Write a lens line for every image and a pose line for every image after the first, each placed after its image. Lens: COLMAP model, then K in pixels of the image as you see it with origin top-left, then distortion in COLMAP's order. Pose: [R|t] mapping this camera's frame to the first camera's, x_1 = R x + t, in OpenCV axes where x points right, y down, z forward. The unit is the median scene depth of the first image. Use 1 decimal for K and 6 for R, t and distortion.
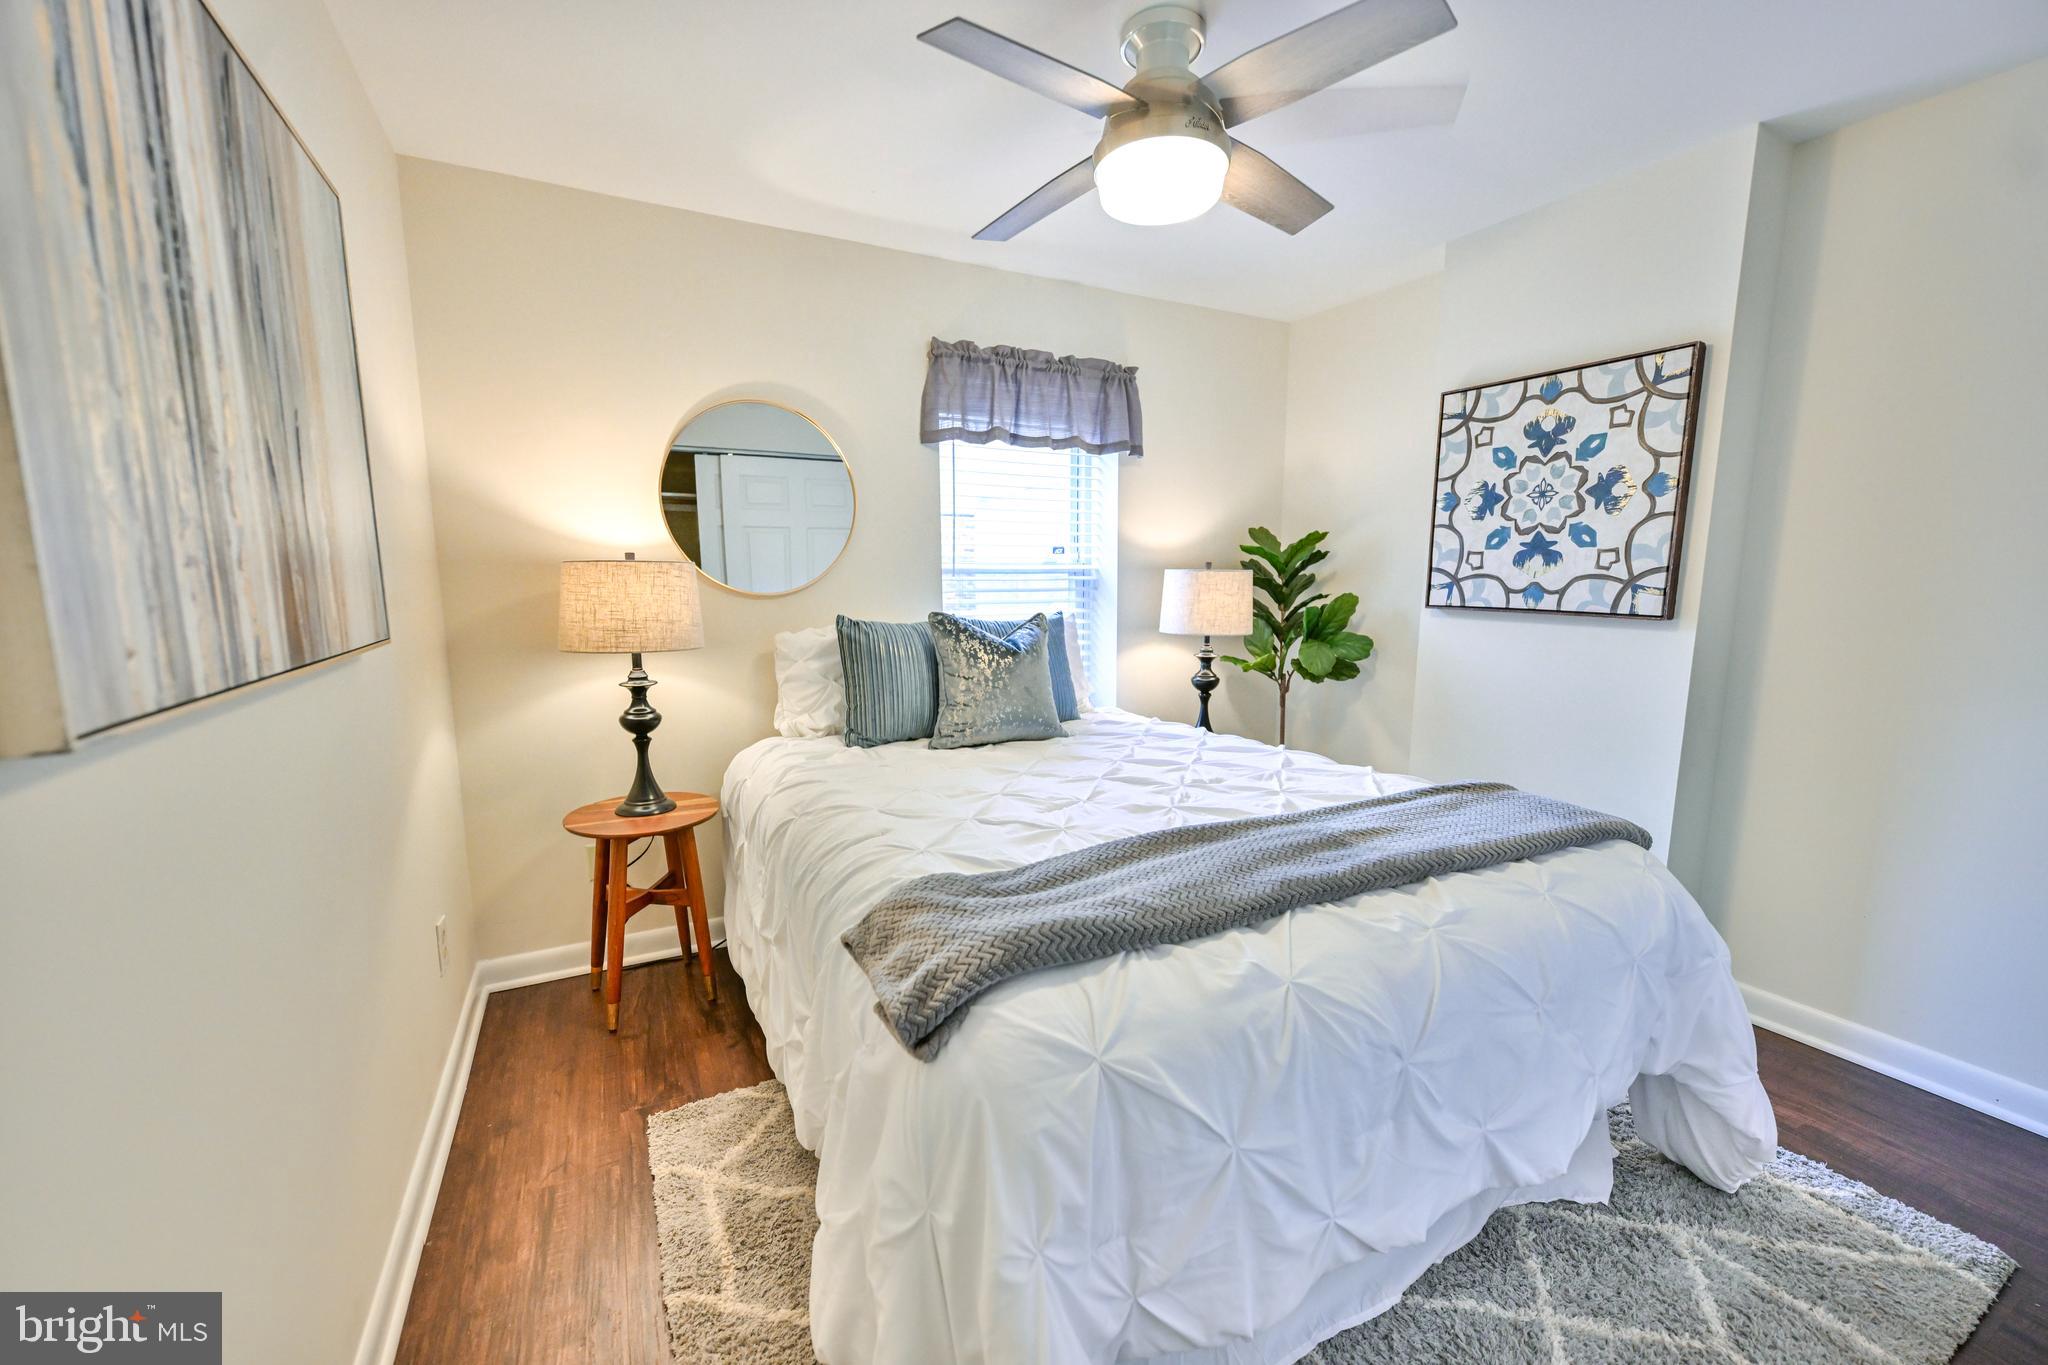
lens RADIAL K [[806.5, 0, 1022.7], [0, 806.5, 684.4], [0, 0, 1]] dist [-0.000984, -0.000031]
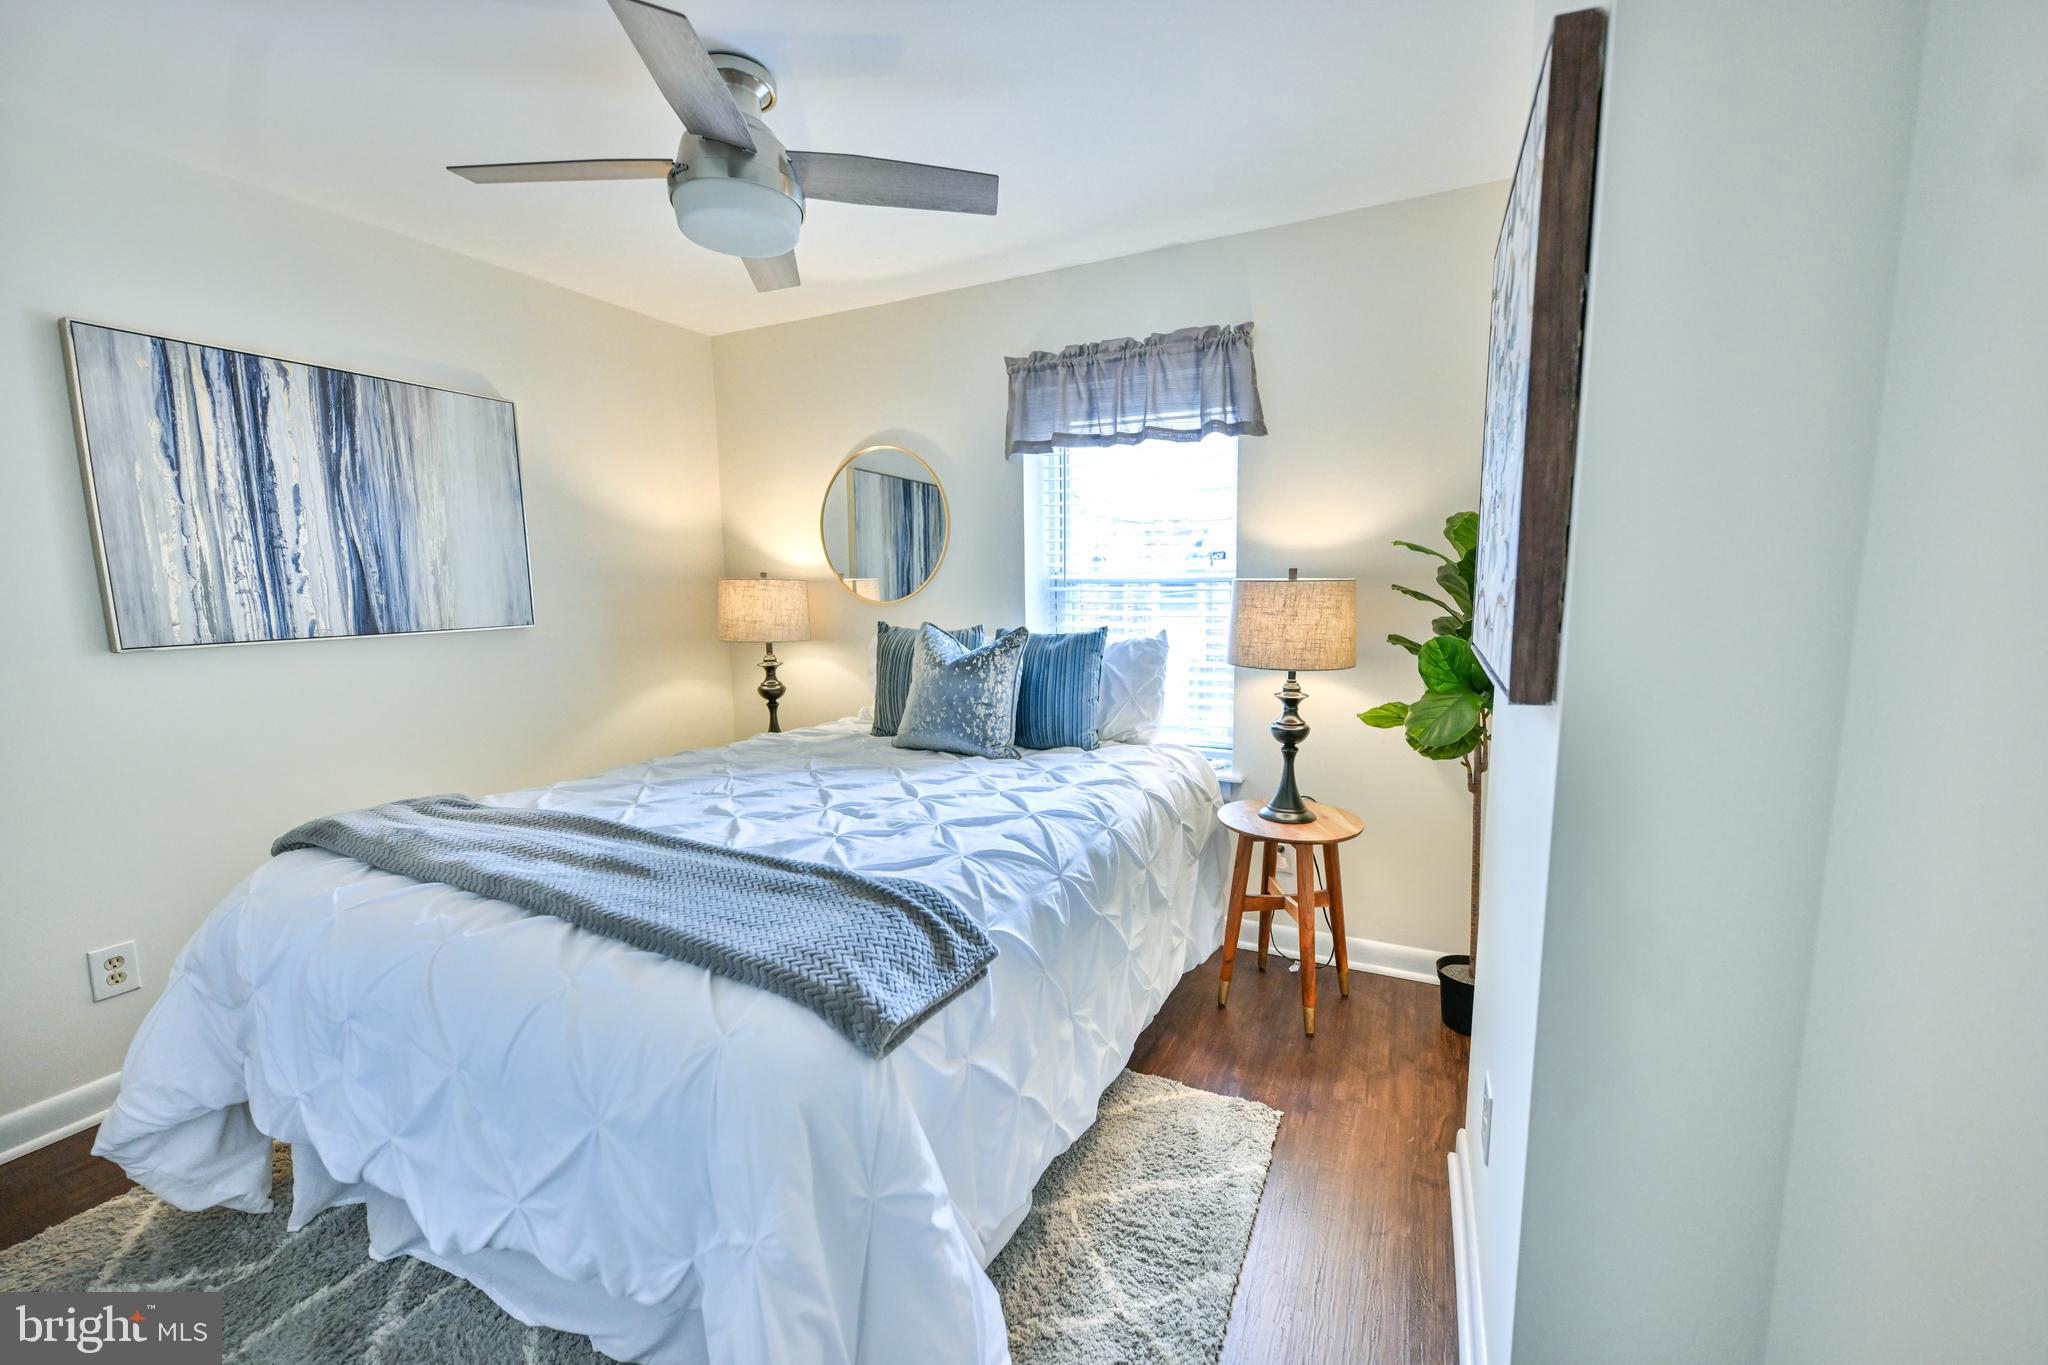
lens RADIAL K [[800.3, 0, 1024.0], [0, 800.3, 682.5], [0, 0, 1]] dist [-0.002774, -0.000210]
pose [[0.592095, 0.093874, -0.800382, 0.879683], [-0.098522, 0.994174, 0.043720, -0.072758], [0.799823, 0.052969, 0.597894, 0.492660]]
